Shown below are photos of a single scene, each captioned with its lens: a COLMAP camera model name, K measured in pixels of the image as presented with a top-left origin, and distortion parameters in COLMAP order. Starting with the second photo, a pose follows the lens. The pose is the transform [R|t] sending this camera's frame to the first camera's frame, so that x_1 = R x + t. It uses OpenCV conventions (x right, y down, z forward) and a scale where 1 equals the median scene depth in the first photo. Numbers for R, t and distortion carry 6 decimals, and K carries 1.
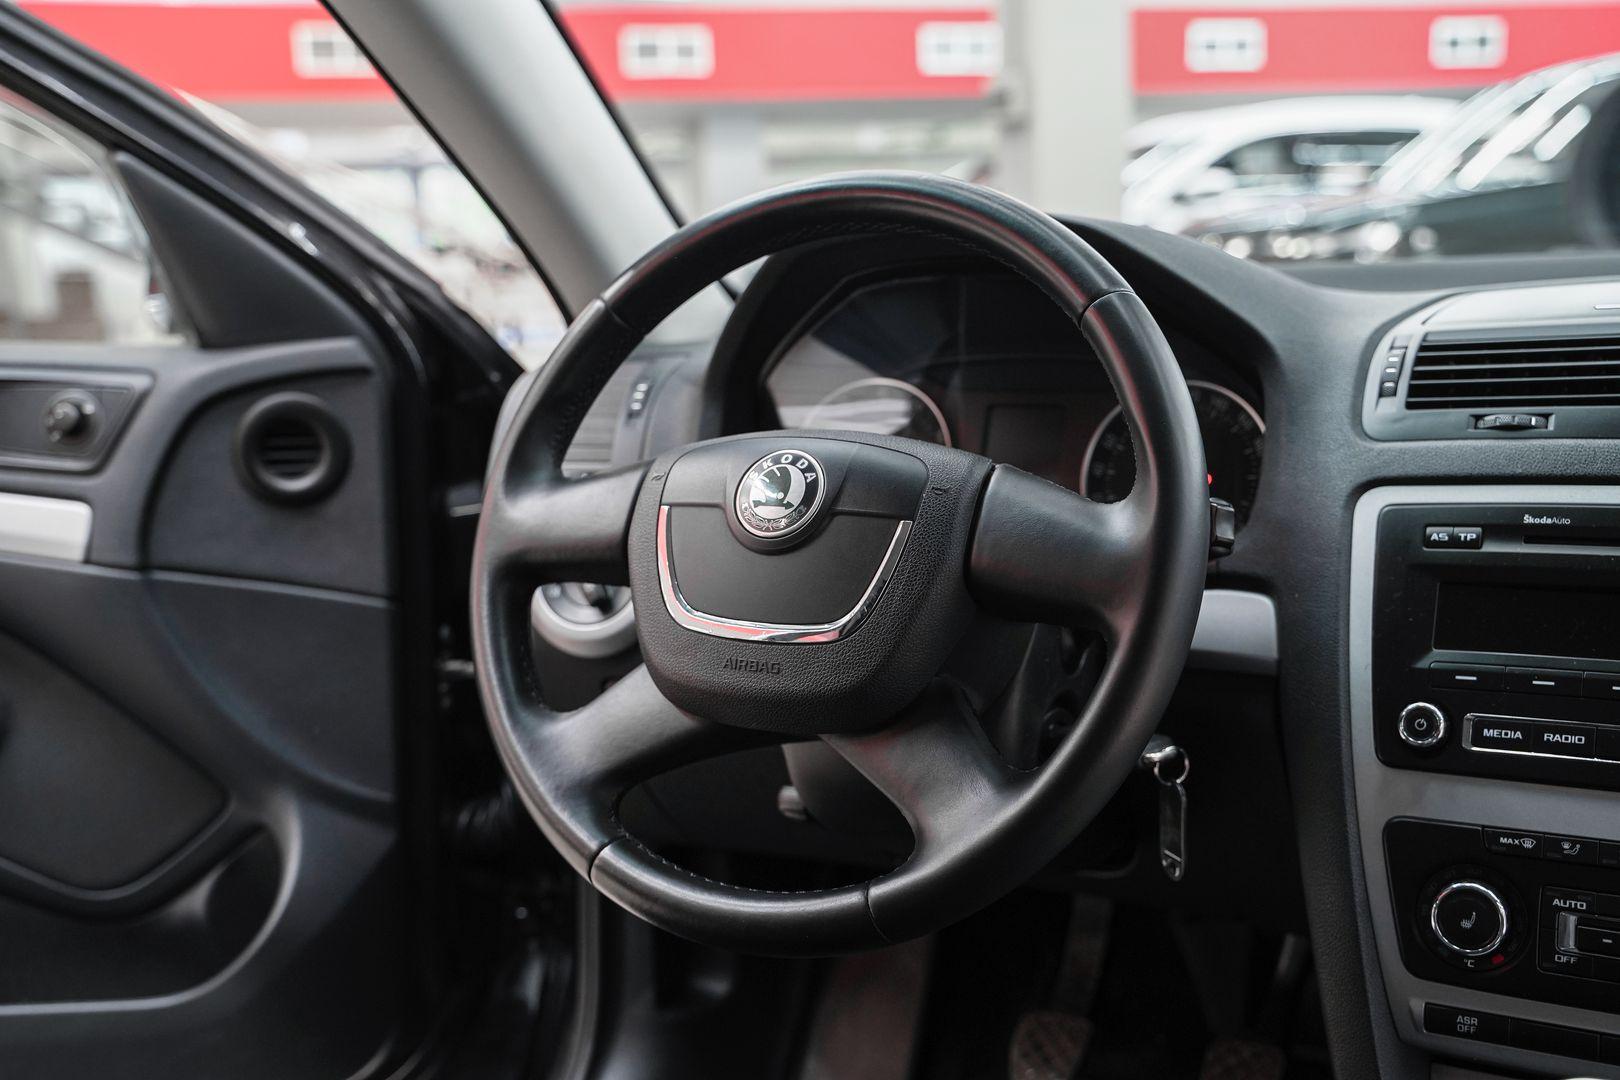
lens RADIAL K [[1806.2, 0, 823.1], [0, 1806.2, 539.2], [0, 0, 1]] dist [0.017273, 0.000000]
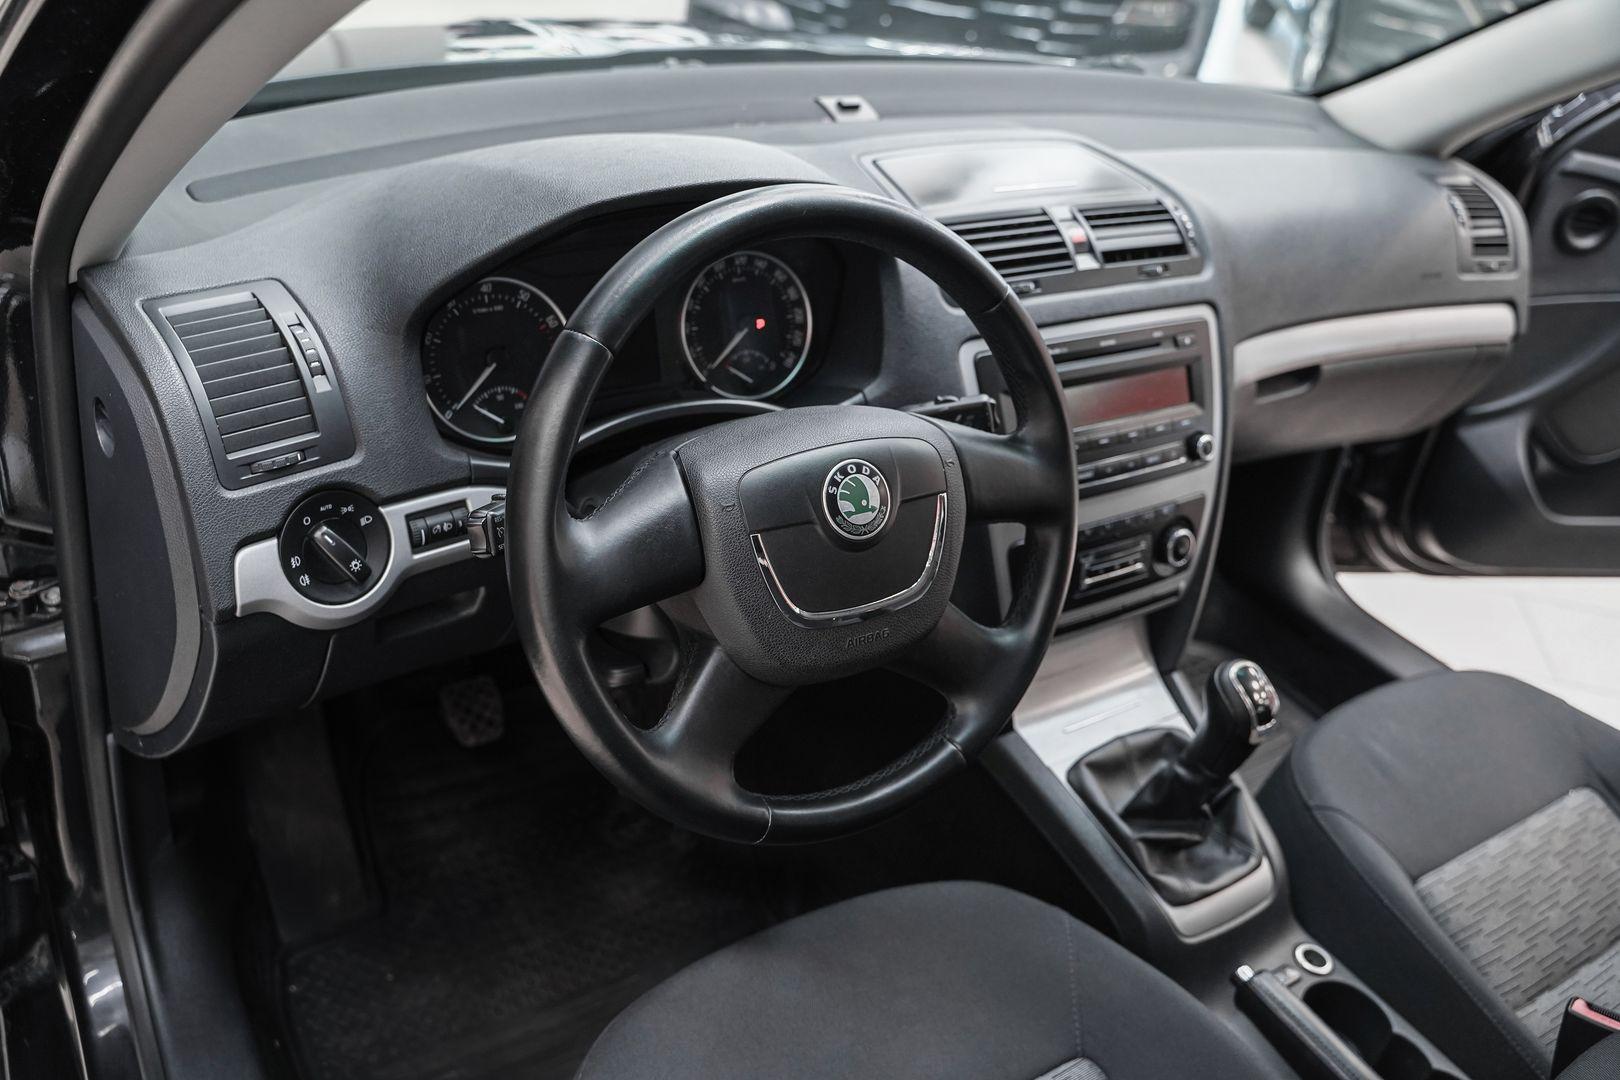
lens RADIAL K [[1325.8, 0, 820.9], [0, 1325.8, 545.4], [0, 0, 1]] dist [-0.118488, 0.084404]
pose [[0.475808, -0.383032, 0.791766, -0.707842], [0.005659, 0.901510, 0.432722, -0.360494], [-0.879531, -0.201412, 0.431113, 0.601376]]
